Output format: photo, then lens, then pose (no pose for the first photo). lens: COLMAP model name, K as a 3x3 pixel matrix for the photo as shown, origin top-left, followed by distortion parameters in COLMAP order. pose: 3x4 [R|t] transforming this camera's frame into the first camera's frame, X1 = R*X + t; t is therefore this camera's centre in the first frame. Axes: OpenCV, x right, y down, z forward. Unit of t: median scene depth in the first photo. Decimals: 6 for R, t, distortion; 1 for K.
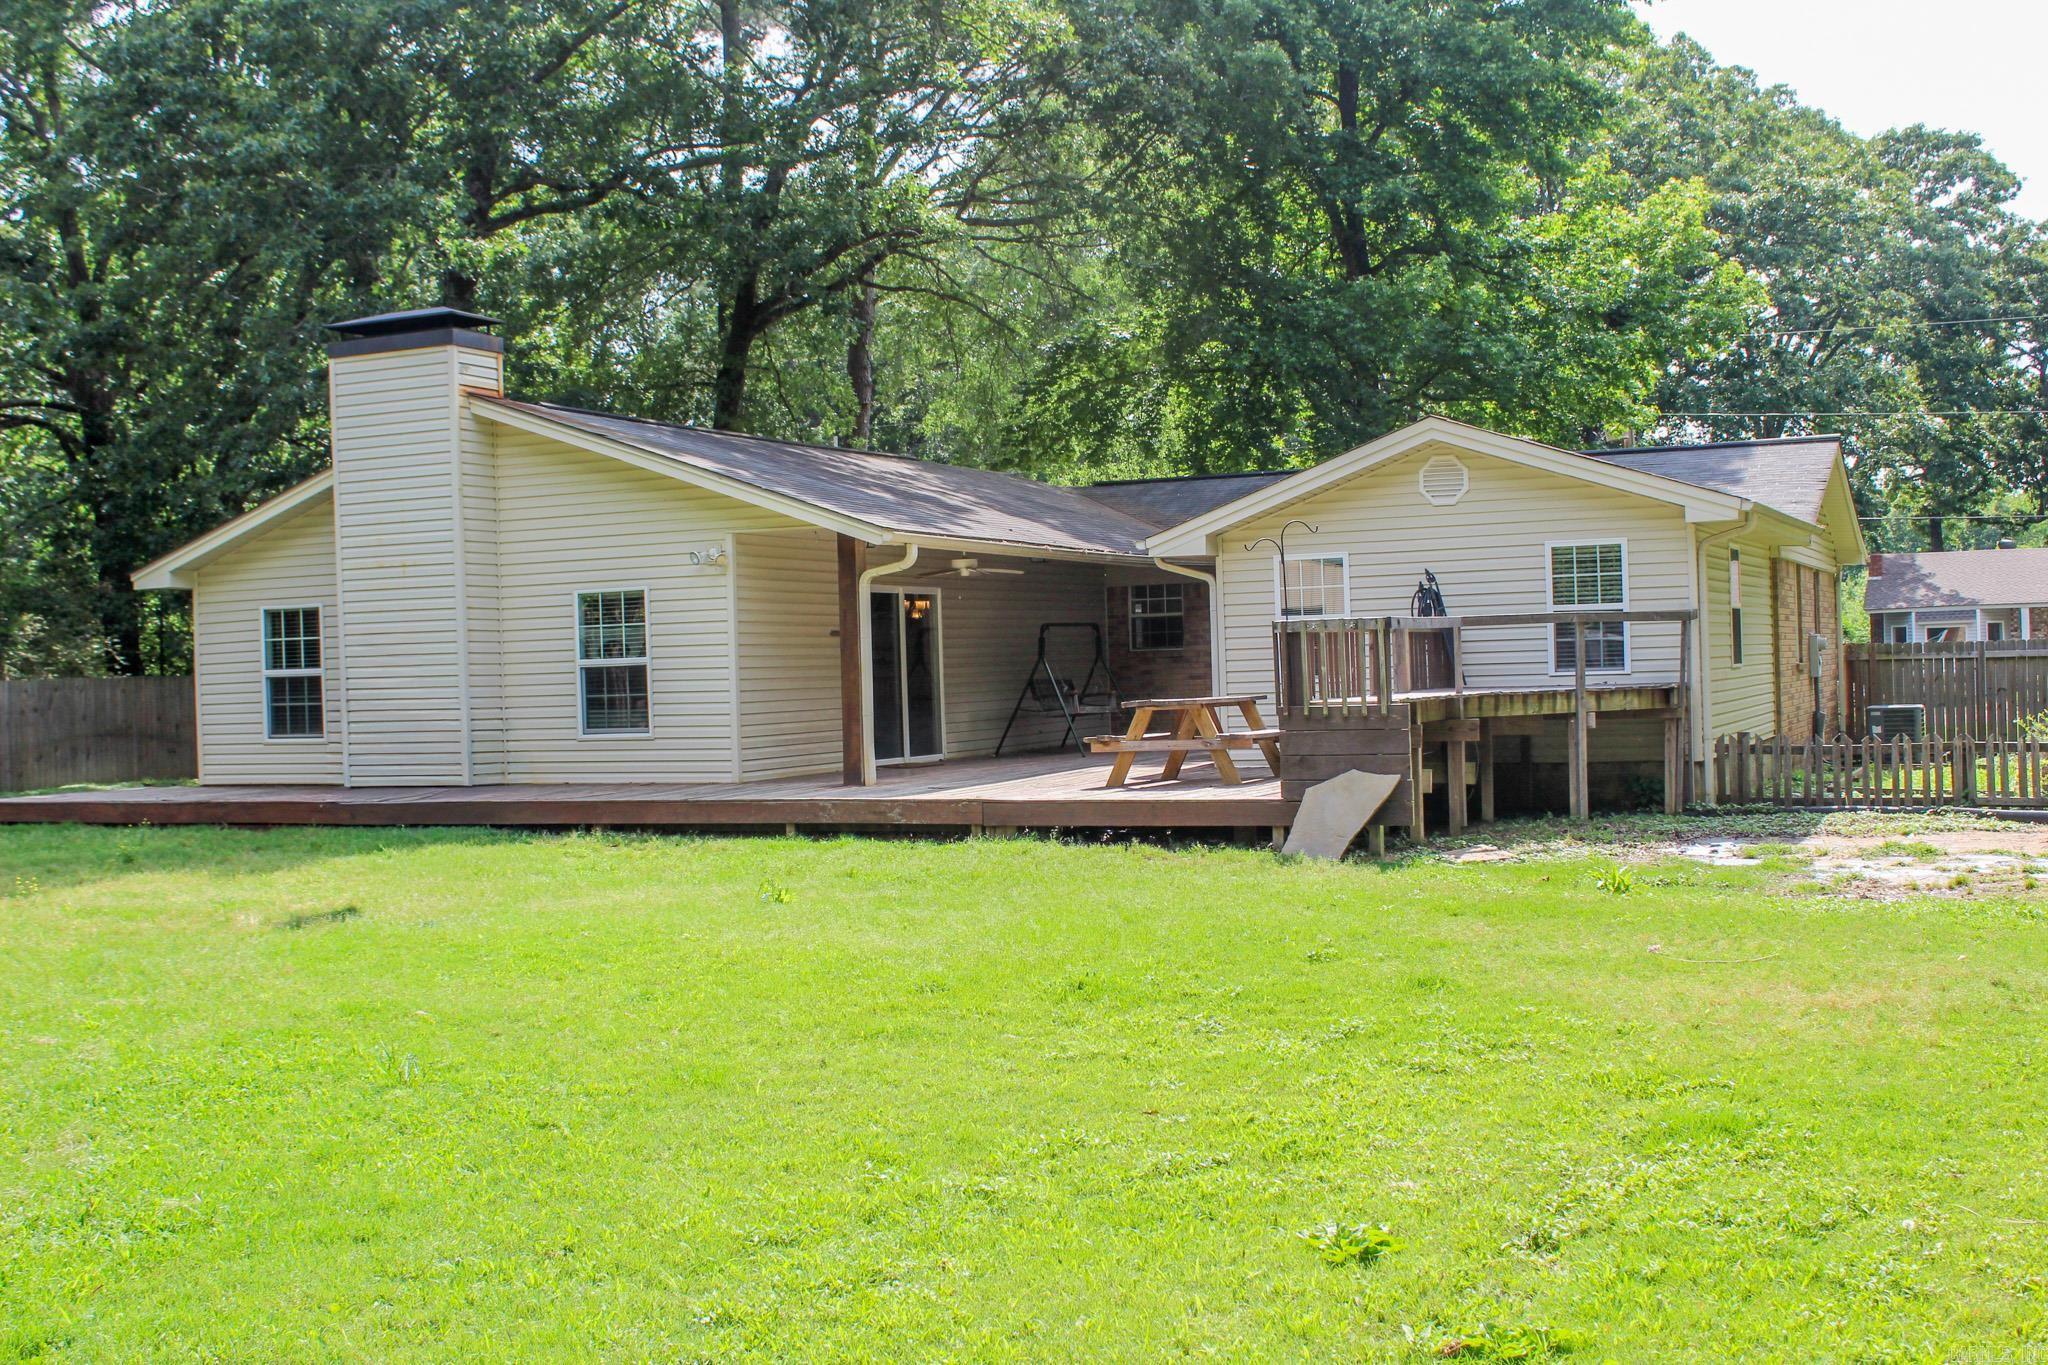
lens RADIAL K [[2221.8, 0, 1024.0], [0, 2221.8, 682.5], [0, 0, 1]] dist [-0.005732, -0.010885]
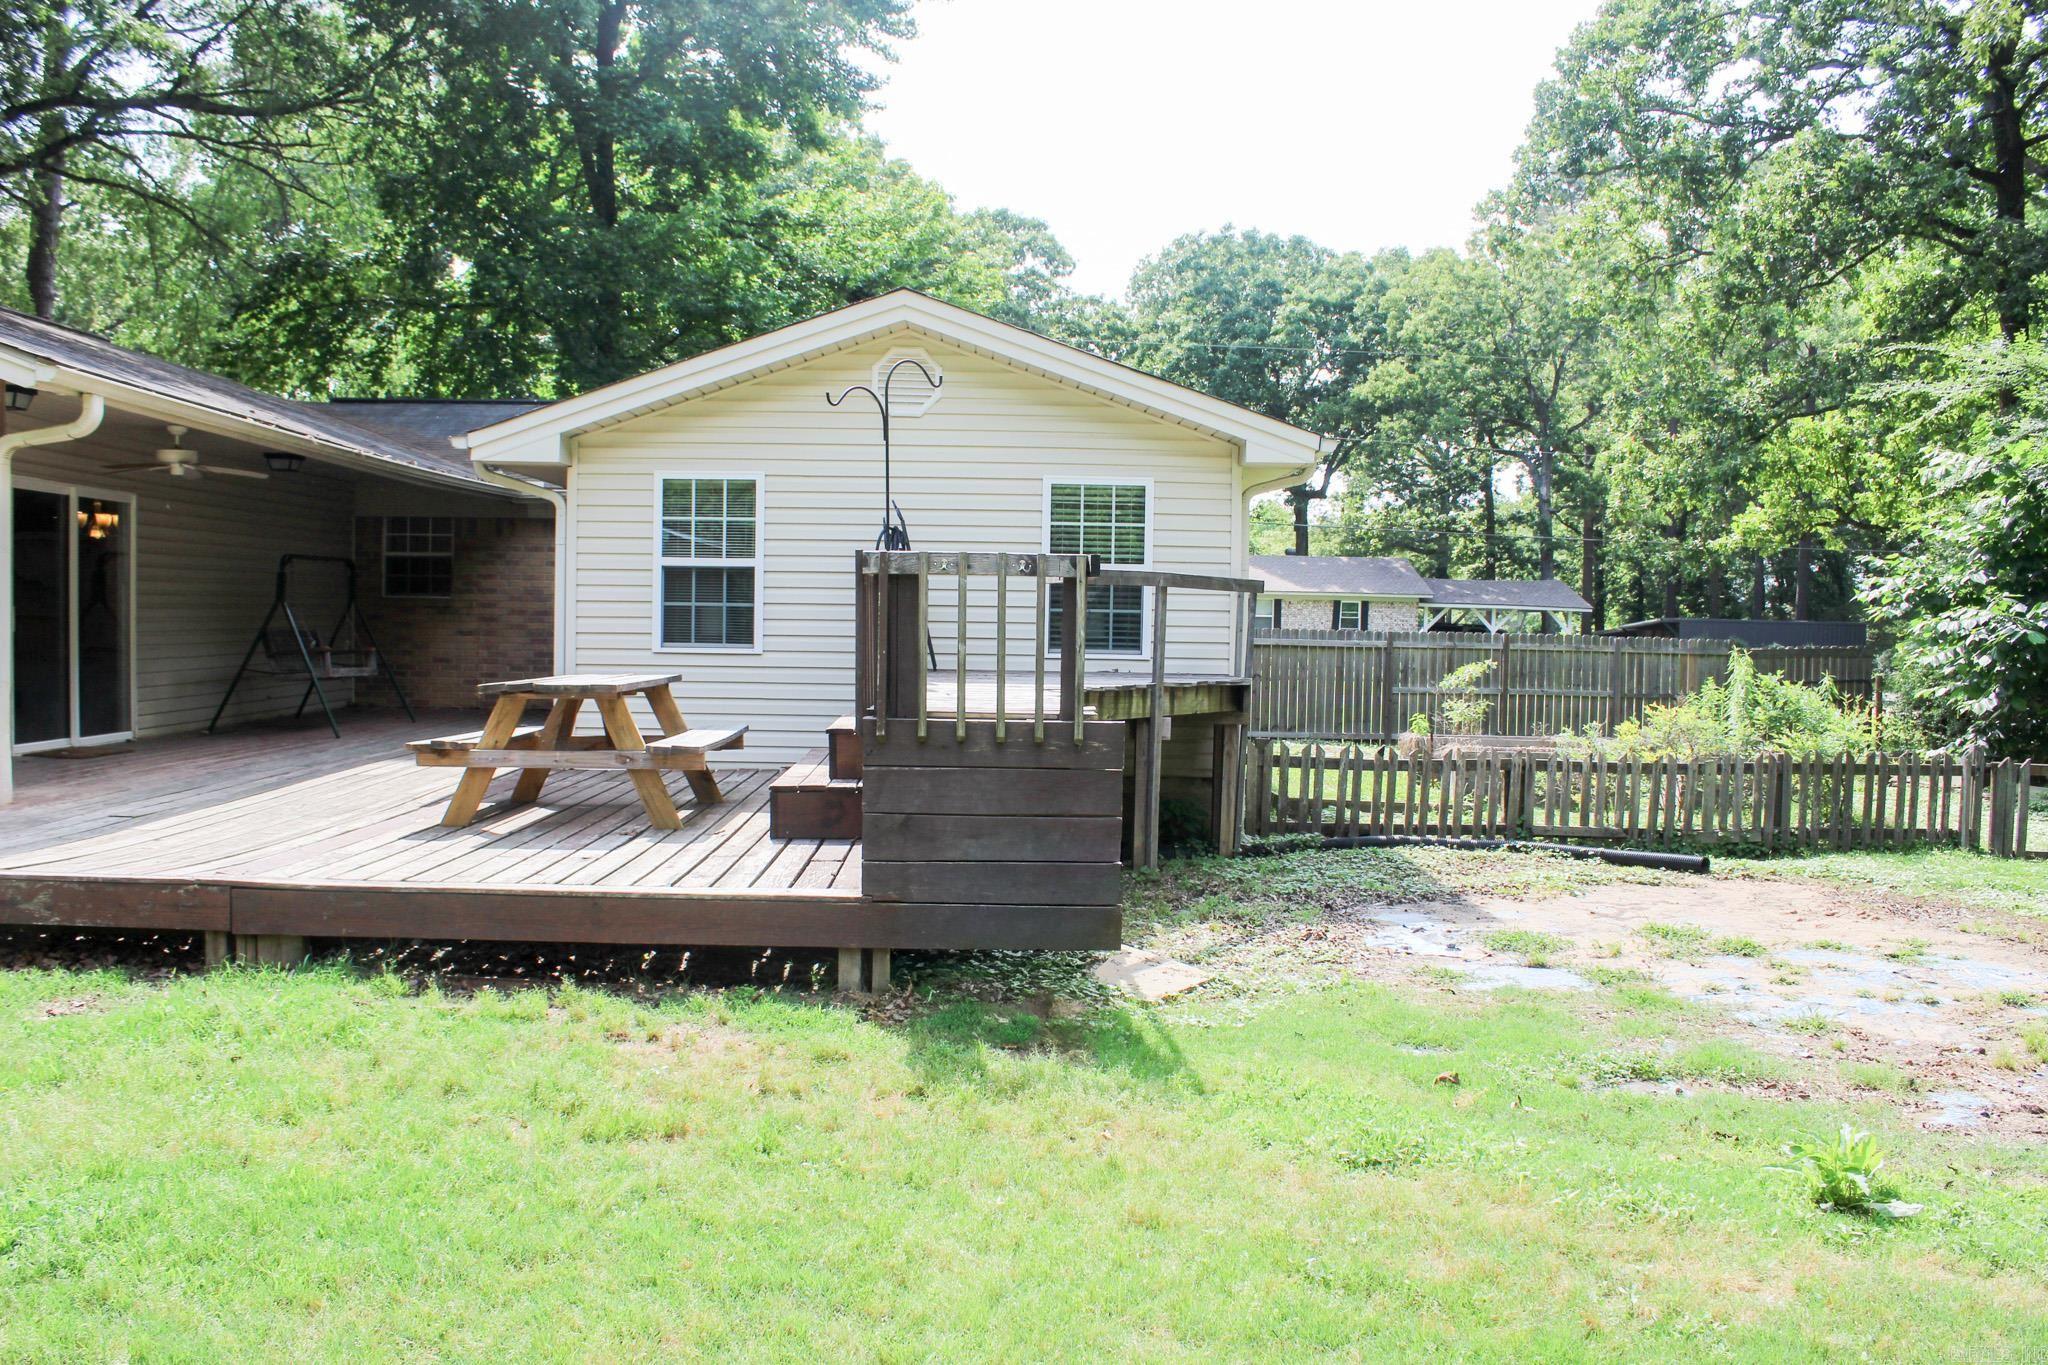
lens RADIAL K [[1705.3, 0, 1012.9], [0, 1705.3, 685.1], [0, 0, 1]] dist [-0.168777, 0.153149]
pose [[0.894536, 0.028288, 0.446101, -0.019575], [-0.040999, 0.998981, 0.018865, -0.003566], [-0.445112, -0.035165, 0.894784, 0.412395]]
